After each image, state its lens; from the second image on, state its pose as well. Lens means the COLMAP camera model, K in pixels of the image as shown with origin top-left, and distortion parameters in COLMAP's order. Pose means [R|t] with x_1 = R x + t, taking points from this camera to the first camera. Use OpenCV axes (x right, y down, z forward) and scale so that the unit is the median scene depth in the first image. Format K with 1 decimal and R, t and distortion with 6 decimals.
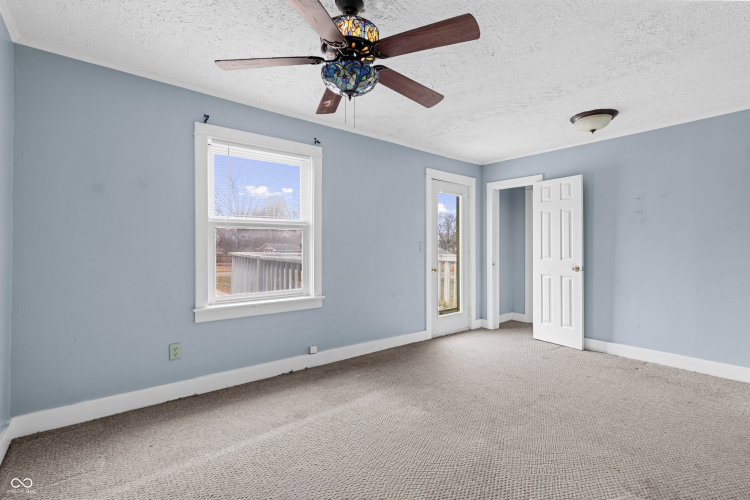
lens RADIAL K [[348.7, 0, 375.1], [0, 348.7, 243.3], [0, 0, 1]] dist [0.001565, 0.000110]
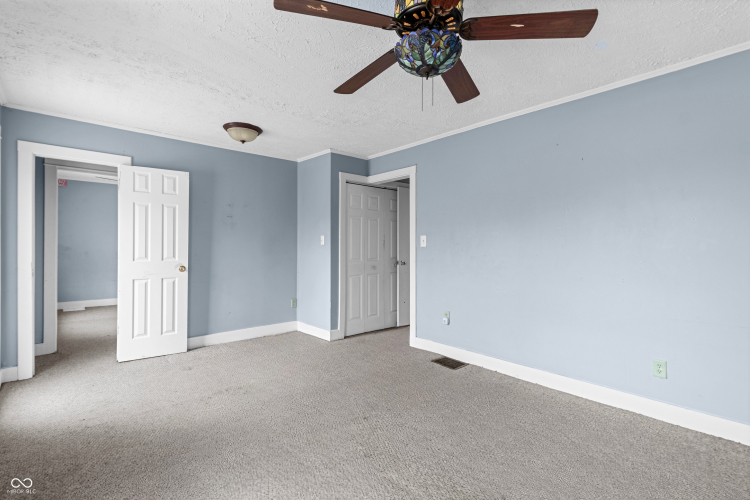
lens RADIAL K [[348.7, 0, 375.1], [0, 348.7, 243.3], [0, 0, 1]] dist [0.001565, 0.000110]
pose [[-0.068669, 0.005649, 0.997623, -0.422565], [-0.012714, 0.999898, -0.006537, 0.002120], [-0.997558, -0.013132, -0.068591, 0.543679]]
